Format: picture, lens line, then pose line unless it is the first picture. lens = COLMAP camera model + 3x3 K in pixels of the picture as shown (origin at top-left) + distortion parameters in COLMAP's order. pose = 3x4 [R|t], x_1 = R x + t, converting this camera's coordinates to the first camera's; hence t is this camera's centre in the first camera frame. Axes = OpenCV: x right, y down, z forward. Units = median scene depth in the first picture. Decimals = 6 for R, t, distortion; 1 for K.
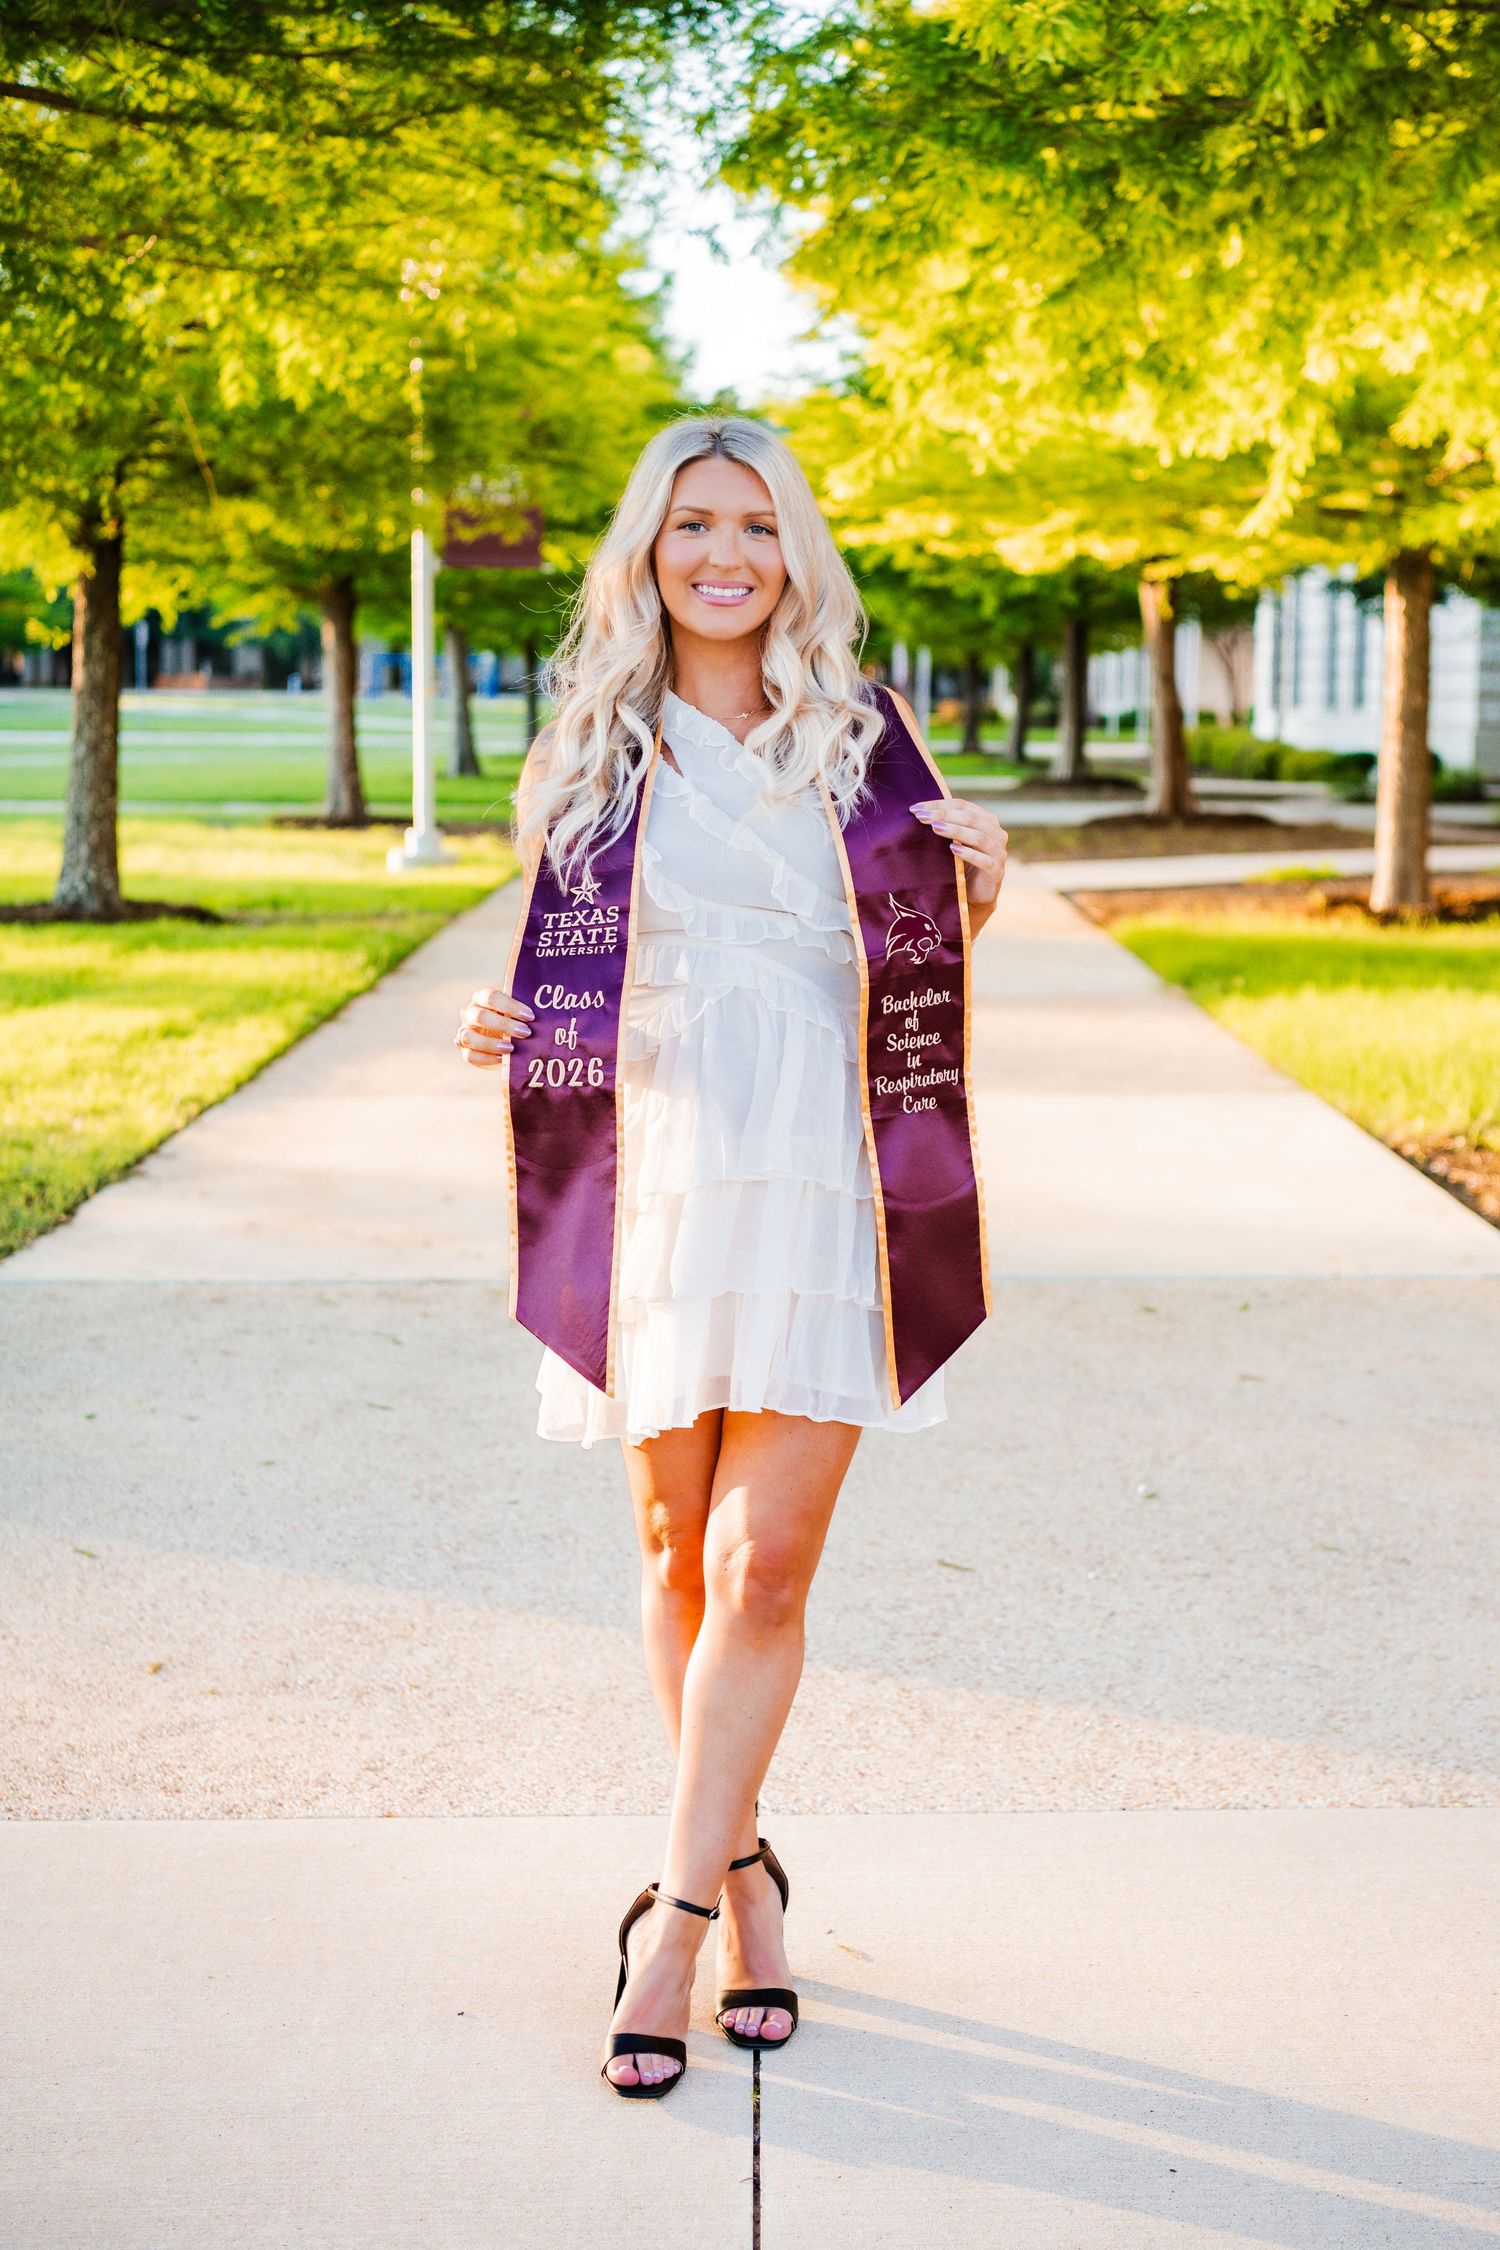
lens RADIAL K [[3258.5, 0, 750.0], [0, 3258.5, 1125.0], [0, 0, 1]] dist [0.009560, 0.033095]
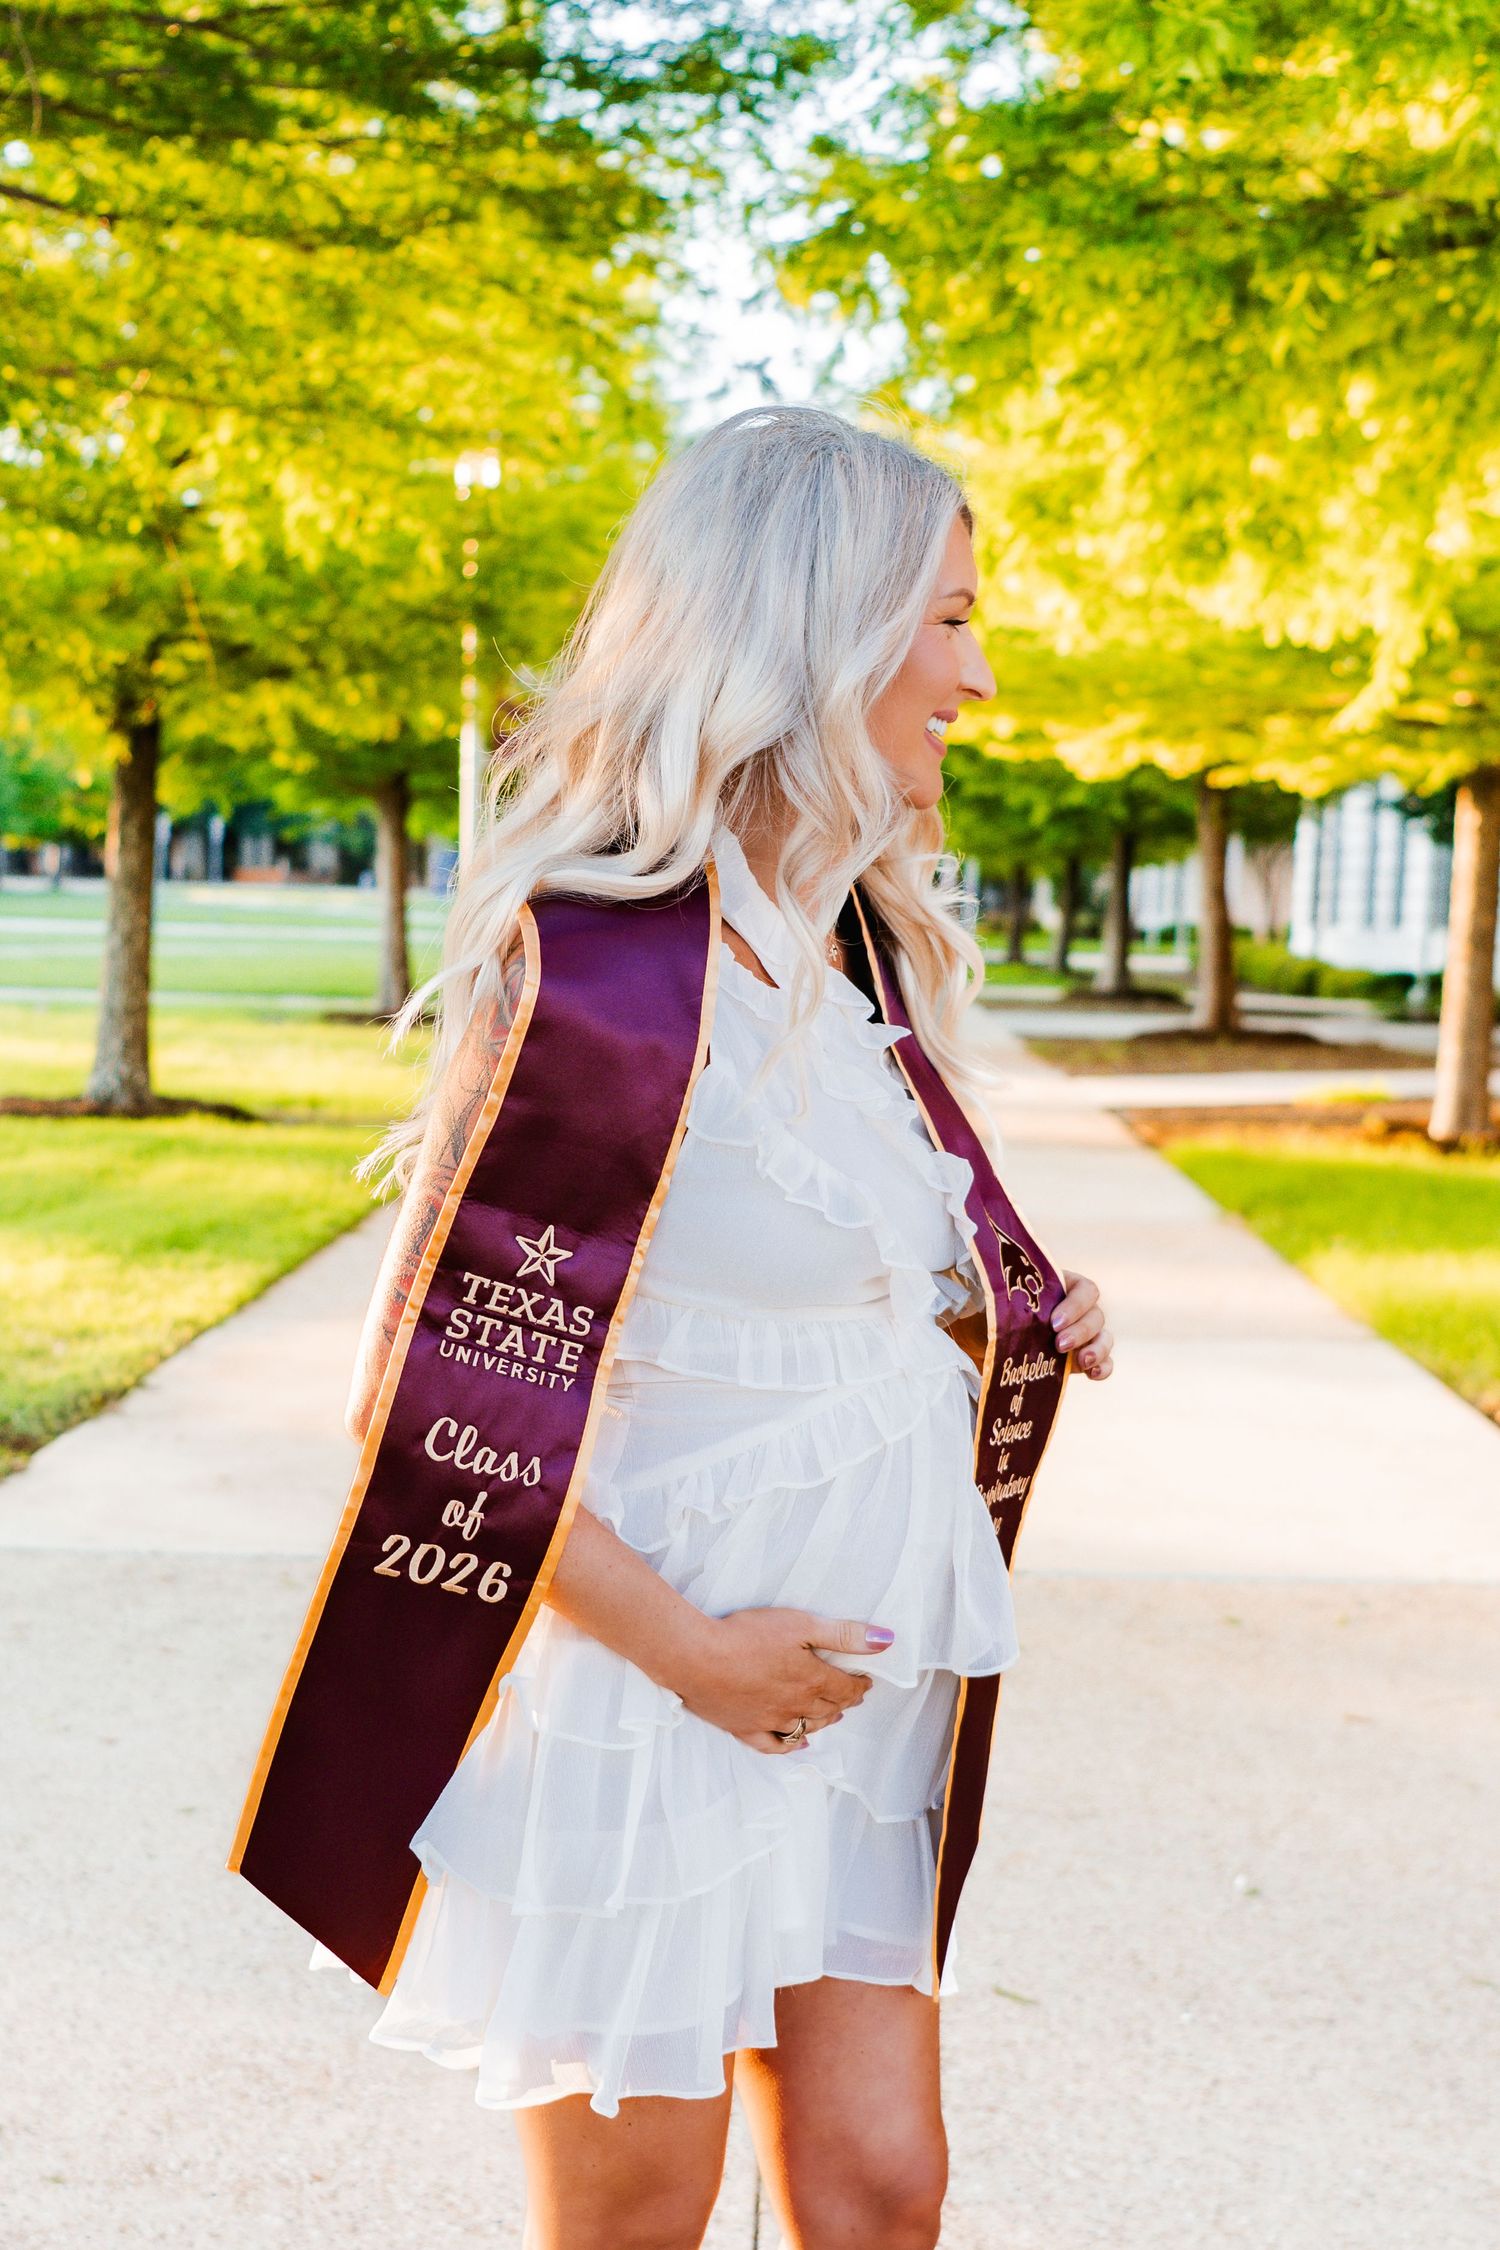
lens RADIAL K [[1763.0, 0, 772.1], [0, 1763.0, 1252.2], [0, 0, 1]] dist [-0.005117, -0.003141]
pose [[0.999416, 0.026613, -0.021455, 0.006287], [-0.025268, 0.997838, 0.060666, -0.058908], [0.023023, -0.060088, 0.997928, 0.471244]]
